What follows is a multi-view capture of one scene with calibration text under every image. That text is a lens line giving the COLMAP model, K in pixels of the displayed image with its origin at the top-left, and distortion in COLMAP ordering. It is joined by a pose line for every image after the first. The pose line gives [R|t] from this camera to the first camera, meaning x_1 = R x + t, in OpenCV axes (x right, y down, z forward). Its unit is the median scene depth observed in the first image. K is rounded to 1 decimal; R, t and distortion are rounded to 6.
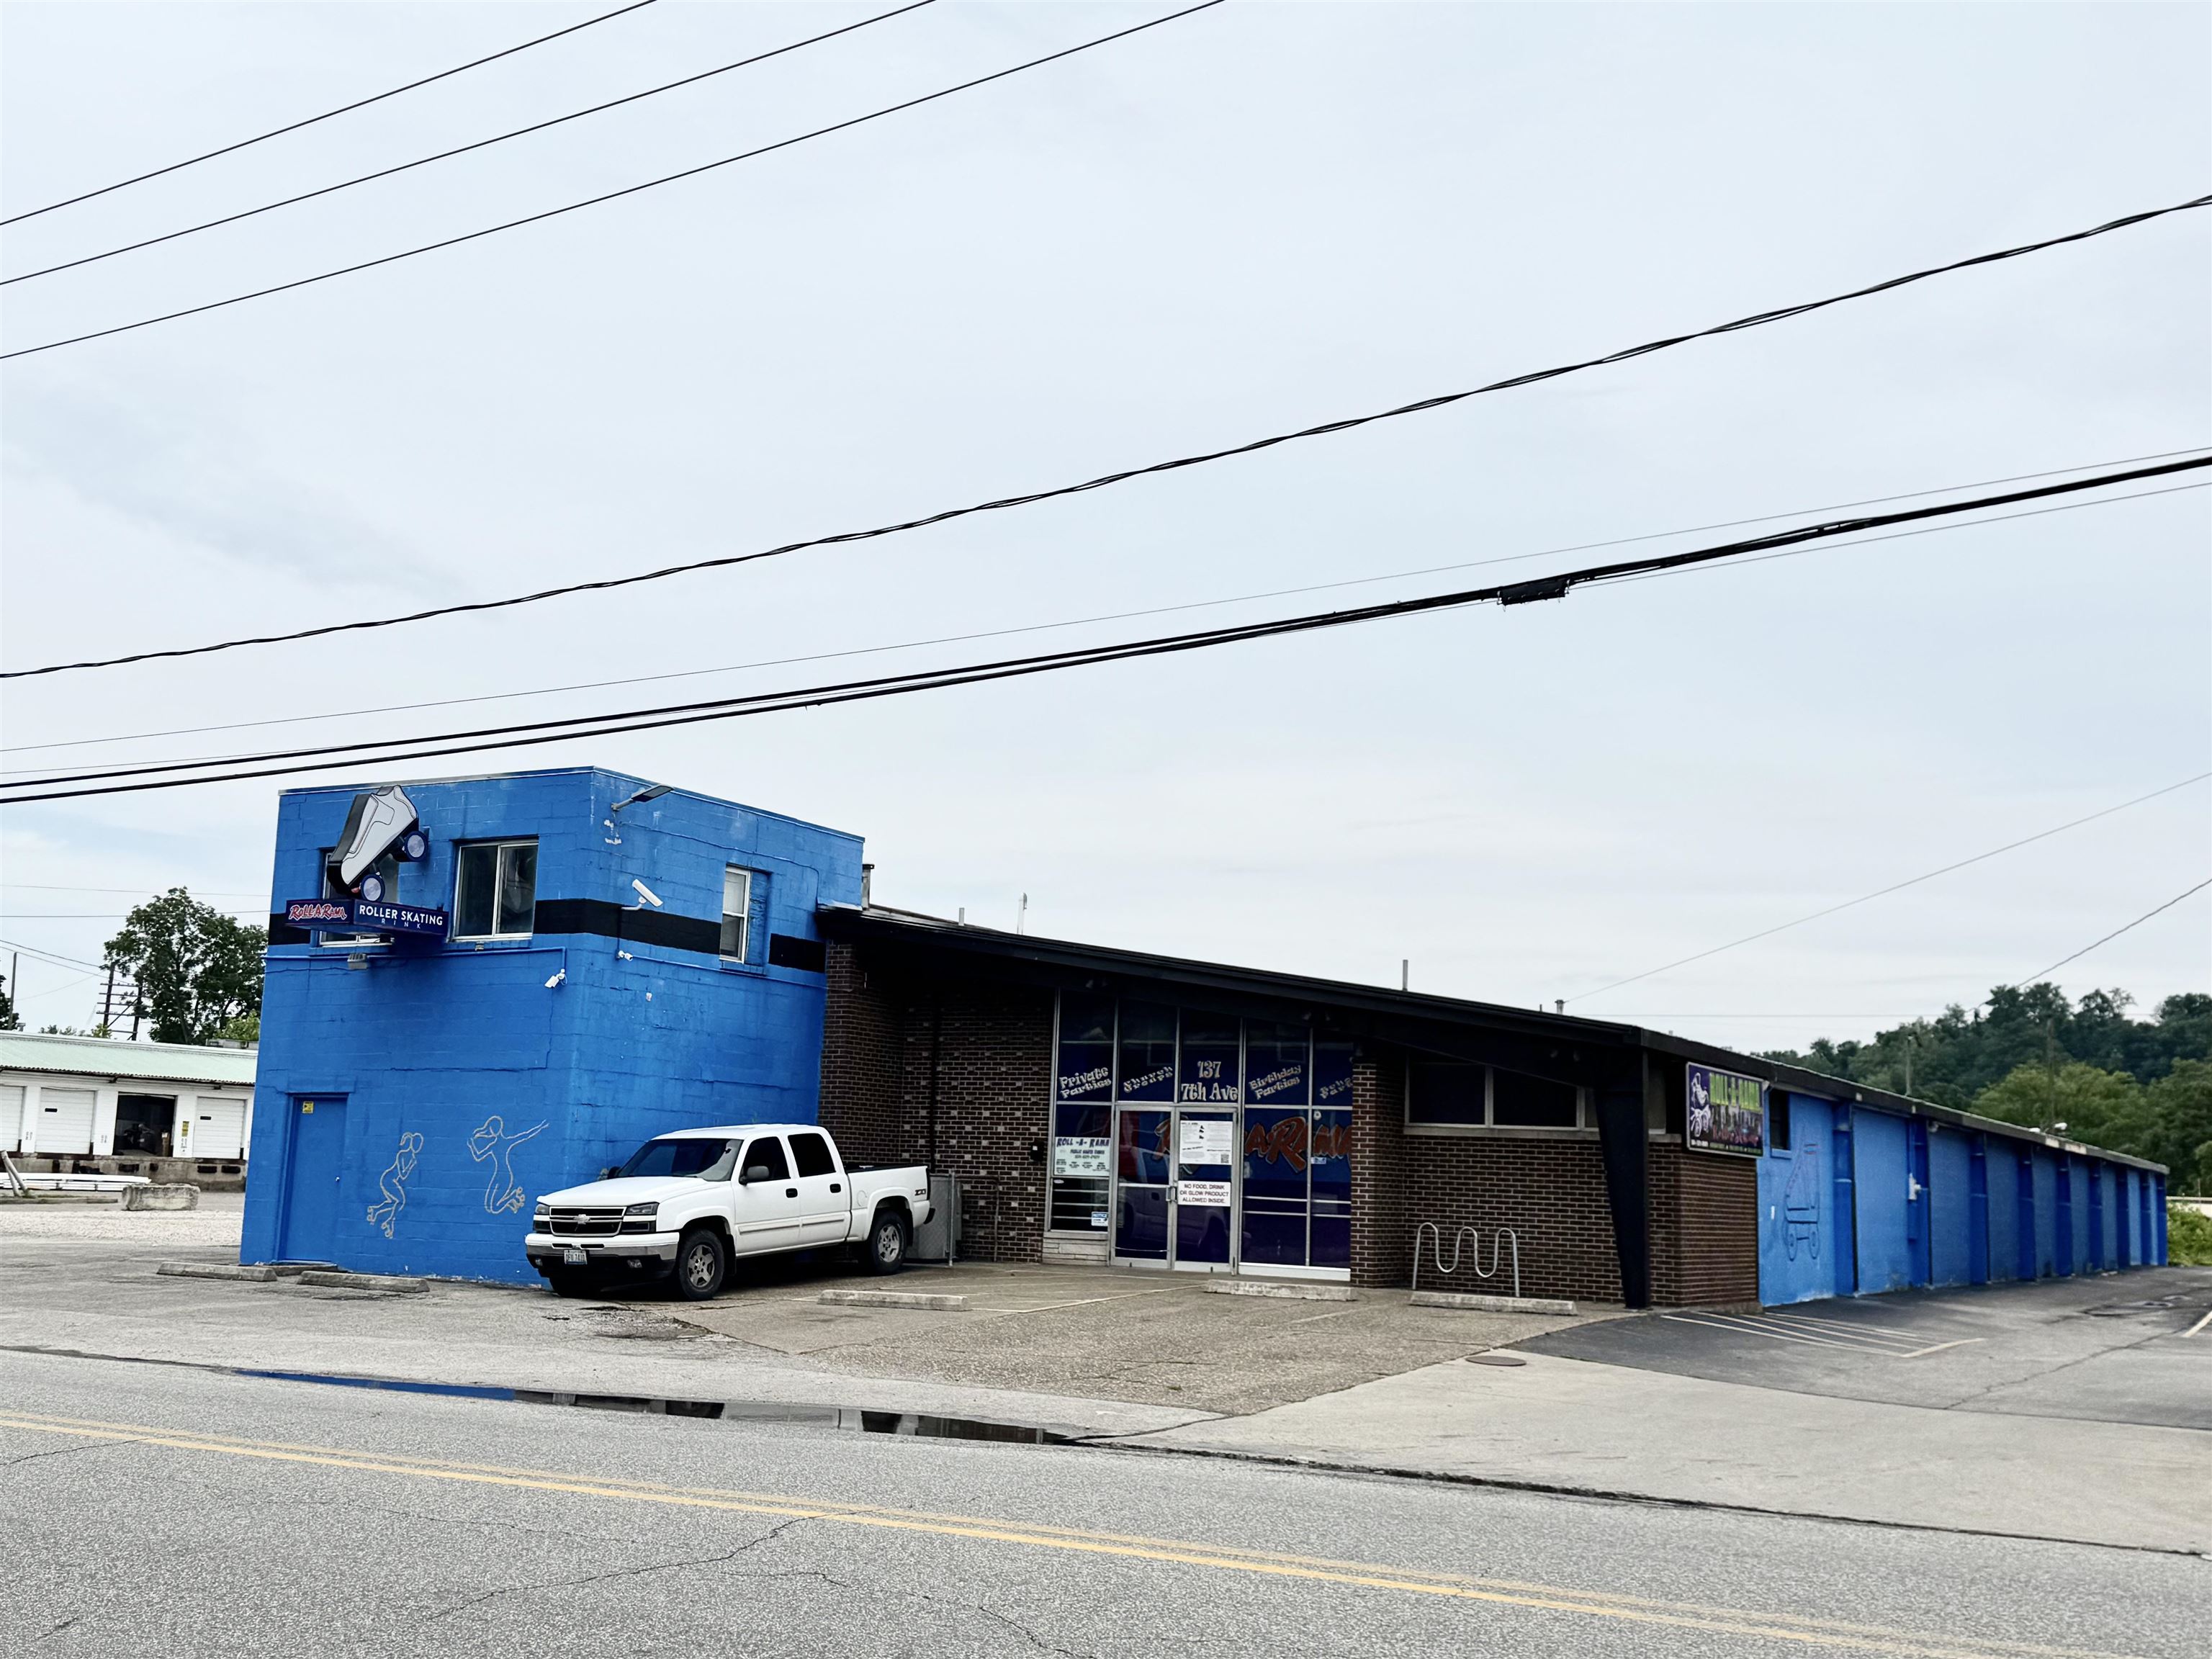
lens RADIAL K [[2371.5, 0, 1106.0], [0, 2371.5, 829.5], [0, 0, 1]] dist [0.137837, 0.000126]
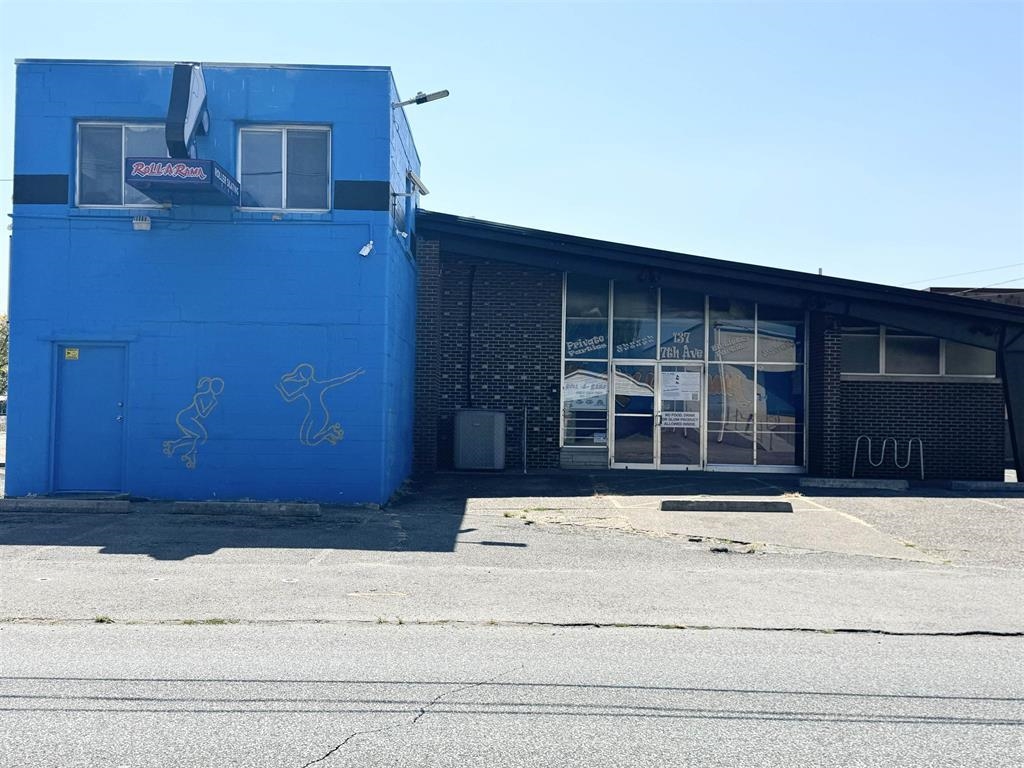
lens RADIAL K [[1146.1, 0, 512.0], [0, 1146.1, 384.0], [0, 0, 1]] dist [0.183627, -0.375052]
pose [[0.870116, -0.003582, 0.492835, -0.408540], [-0.058979, 0.992031, 0.111340, 0.056011], [-0.489306, -0.125946, 0.862970, 0.427556]]
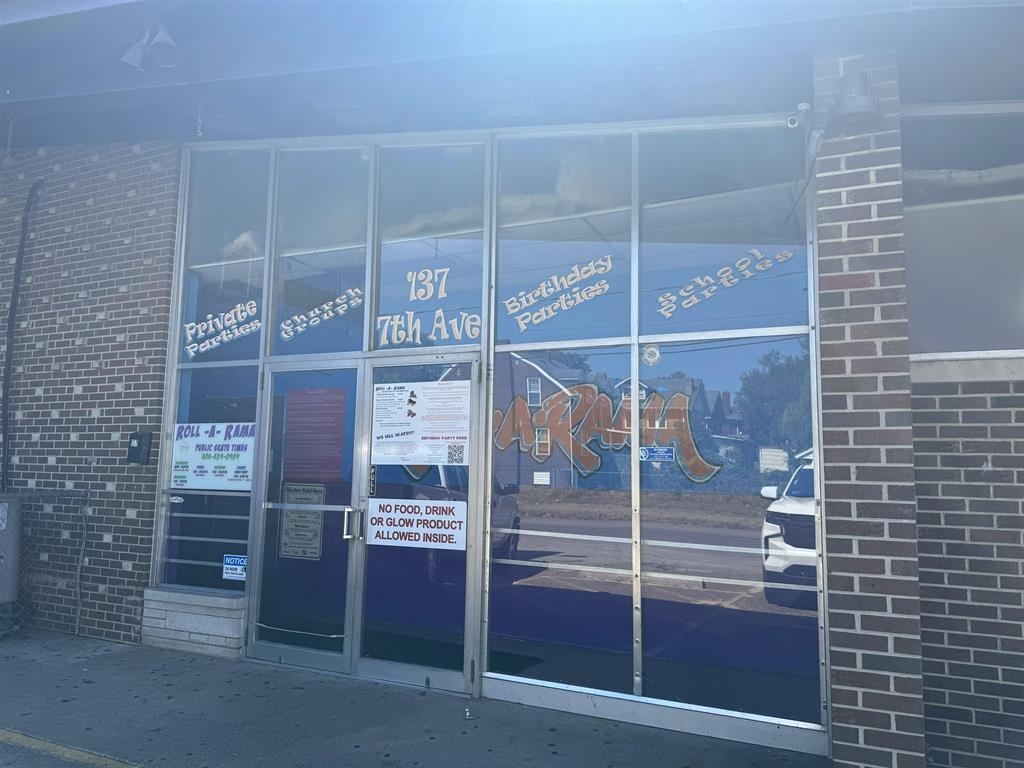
lens RADIAL K [[720.9, 0, 512.0], [0, 720.9, 384.0], [0, 0, 1]] dist [0.069665, -0.108905]
pose [[0.997641, -0.009705, 0.067960, 0.051423], [0.007443, 0.999412, 0.033463, 0.118415], [-0.068245, -0.032879, 0.997127, 0.846263]]
